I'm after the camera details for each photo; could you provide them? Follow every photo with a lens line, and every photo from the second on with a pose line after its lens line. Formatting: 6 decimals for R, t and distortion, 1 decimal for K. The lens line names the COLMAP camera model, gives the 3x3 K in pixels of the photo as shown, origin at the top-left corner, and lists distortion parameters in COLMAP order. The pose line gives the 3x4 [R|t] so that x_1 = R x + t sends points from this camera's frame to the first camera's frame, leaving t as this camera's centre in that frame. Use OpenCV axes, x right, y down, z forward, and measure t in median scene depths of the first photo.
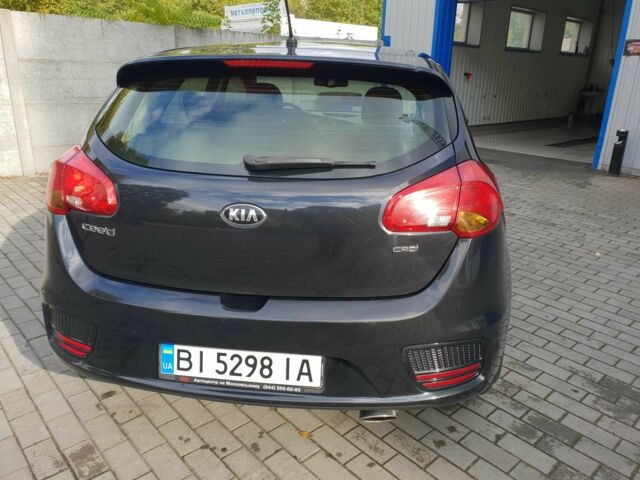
lens RADIAL K [[497.2, 0, 320.0], [0, 497.2, 240.0], [0, 0, 1]] dist [0.005052, -0.005199]
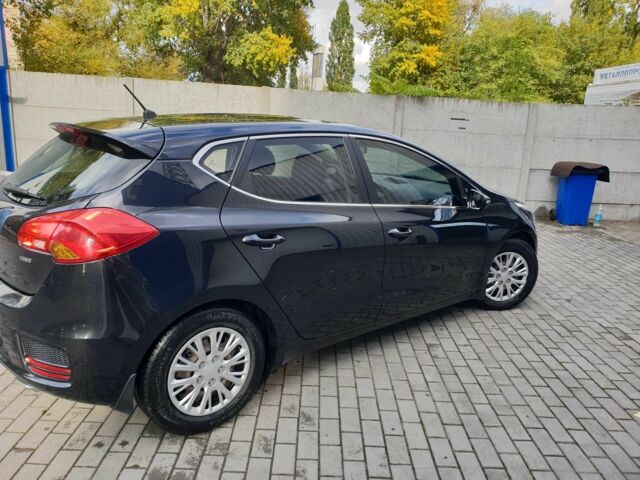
lens RADIAL K [[500.8, 0, 320.0], [0, 500.8, 240.0], [0, 0, 1]] dist [0.003158, 0.005013]
pose [[0.735060, 0.169350, -0.656511, 1.111443], [-0.245659, 0.969032, -0.025085, -0.131470], [0.631932, 0.179717, 0.753899, 0.297371]]
